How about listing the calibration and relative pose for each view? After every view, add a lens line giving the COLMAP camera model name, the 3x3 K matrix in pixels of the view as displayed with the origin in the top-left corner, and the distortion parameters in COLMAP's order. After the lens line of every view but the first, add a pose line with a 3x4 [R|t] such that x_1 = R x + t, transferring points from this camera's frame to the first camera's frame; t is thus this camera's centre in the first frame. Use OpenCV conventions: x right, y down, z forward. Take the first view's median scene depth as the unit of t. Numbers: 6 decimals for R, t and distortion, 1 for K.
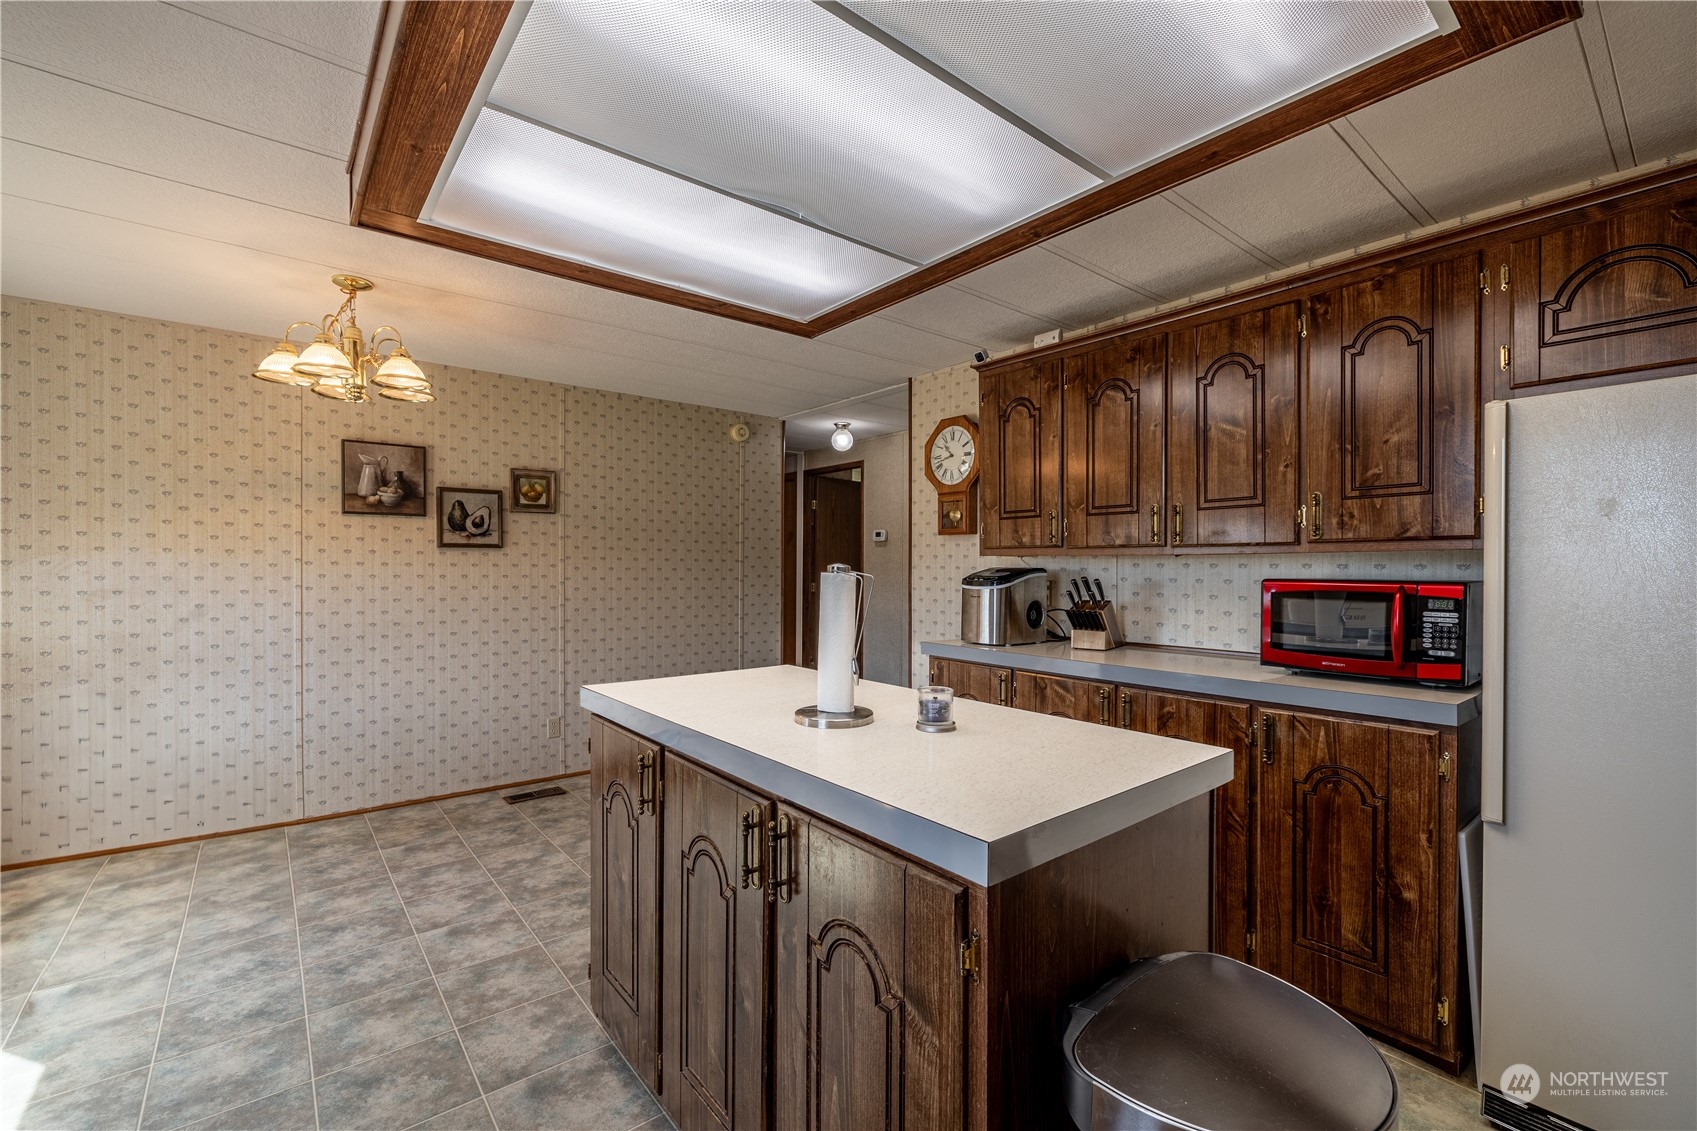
lens RADIAL K [[720.3, 0, 839.3], [0, 720.3, 571.1], [0, 0, 1]] dist [-0.000479, 0.000108]
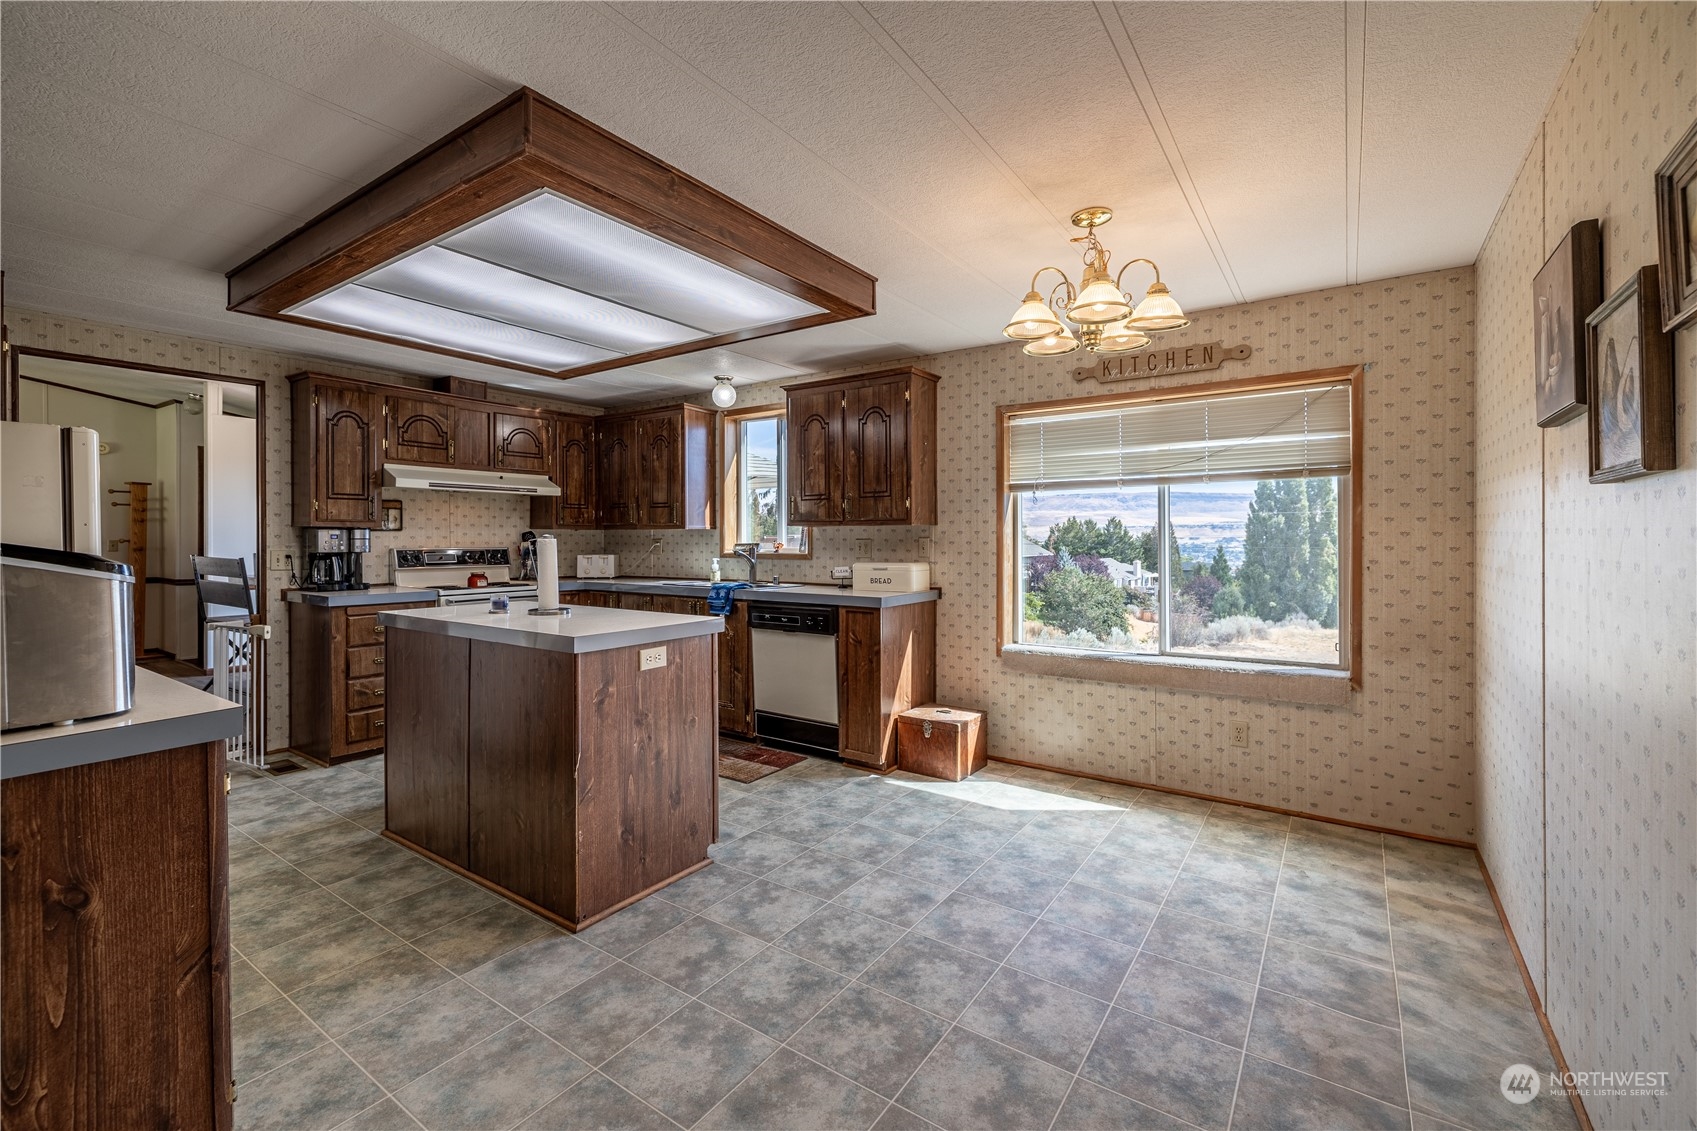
lens RADIAL K [[724.8, 0, 843.6], [0, 724.8, 536.8], [0, 0, 1]] dist [-0.000603, 0.000234]
pose [[-0.961316, -0.002506, -0.275437, -0.132717], [-0.004070, 0.999979, 0.005107, -0.009896], [0.275418, 0.006030, -0.961306, 1.797261]]
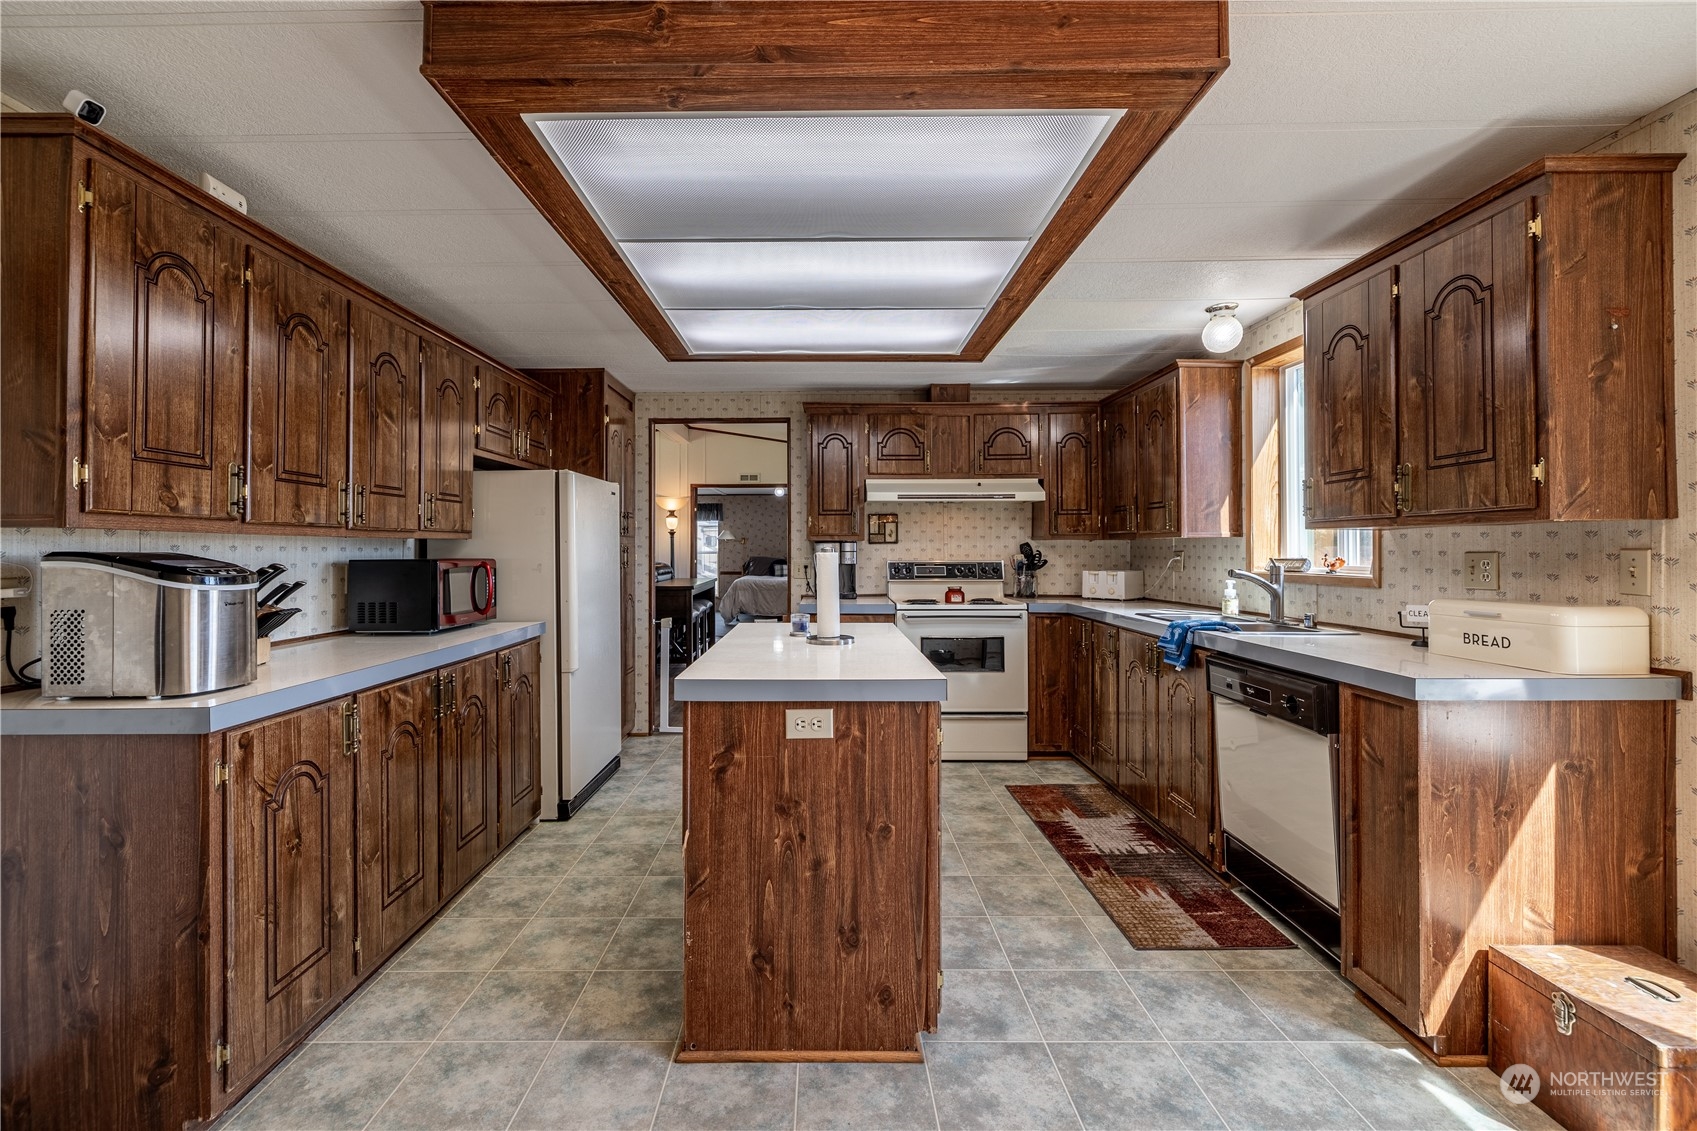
lens RADIAL K [[721.9, 0, 810.2], [0, 721.9, 544.2], [0, 0, 1]] dist [-0.001427, 0.000314]
pose [[-0.769932, 0.005085, 0.638105, -0.587552], [0.005831, 0.999983, -0.000933, -0.008809], [-0.638099, 0.003003, -0.769948, 1.315006]]
